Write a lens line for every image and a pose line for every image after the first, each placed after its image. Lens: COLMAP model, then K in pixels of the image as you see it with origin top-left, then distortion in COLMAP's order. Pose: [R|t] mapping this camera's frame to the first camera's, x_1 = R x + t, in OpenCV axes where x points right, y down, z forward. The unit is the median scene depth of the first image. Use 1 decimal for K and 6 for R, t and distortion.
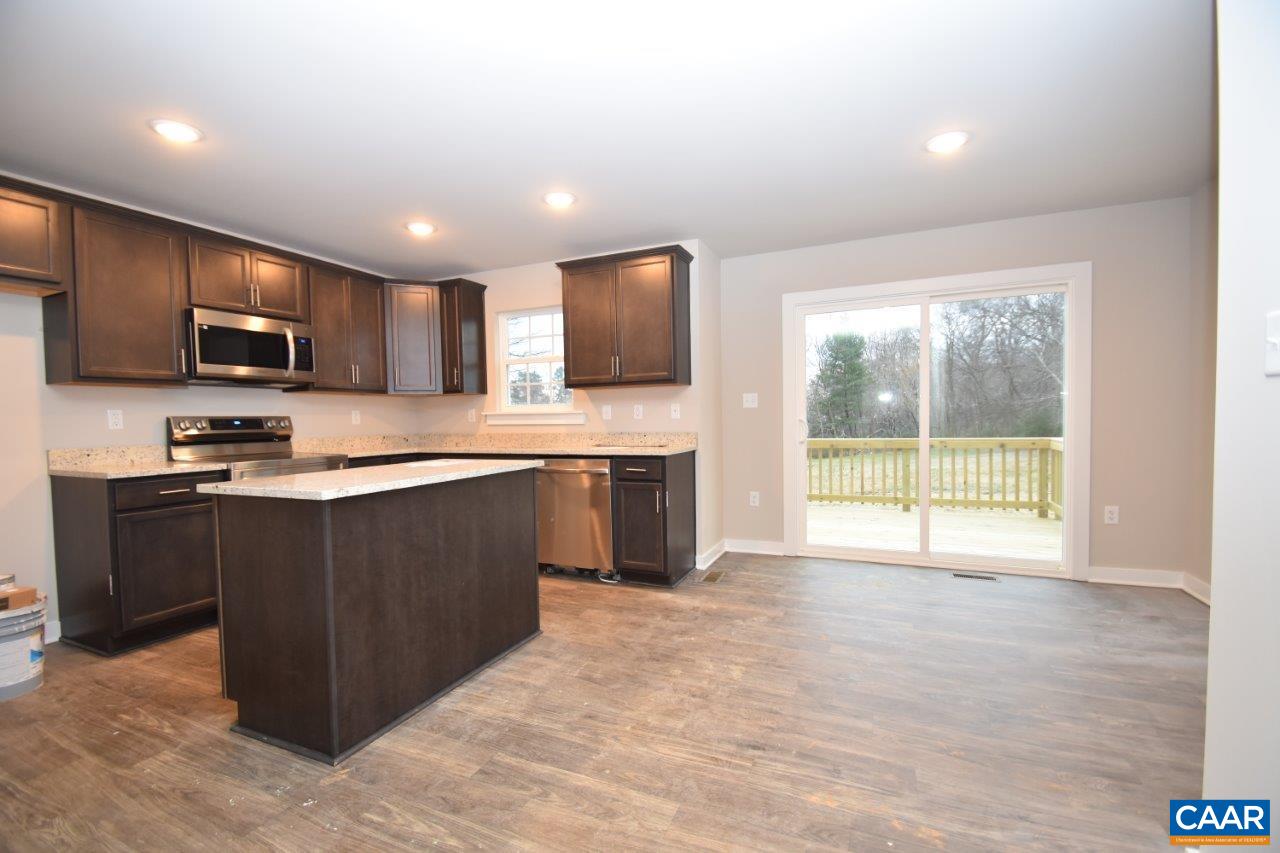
lens RADIAL K [[572.6, 0, 640.0], [0, 572.6, 426.5], [0, 0, 1]] dist [-0.001002, -0.000178]
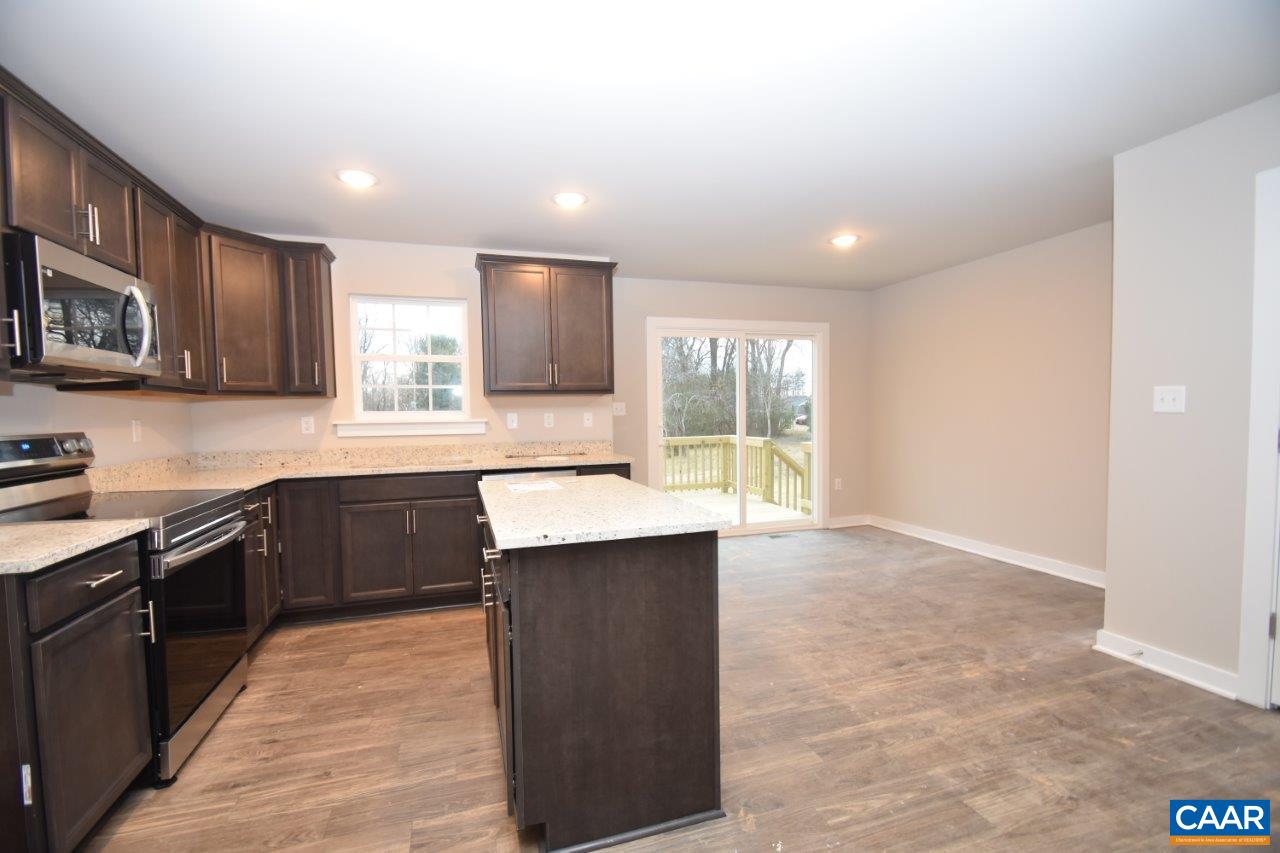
lens RADIAL K [[563.4, 0, 640.0], [0, 563.4, 426.5], [0, 0, 1]] dist [-0.005236, -0.000456]
pose [[0.742854, -0.014021, 0.669307, -0.617990], [0.013811, 0.999889, 0.005618, -0.020942], [-0.669311, 0.005070, 0.742965, 0.207797]]
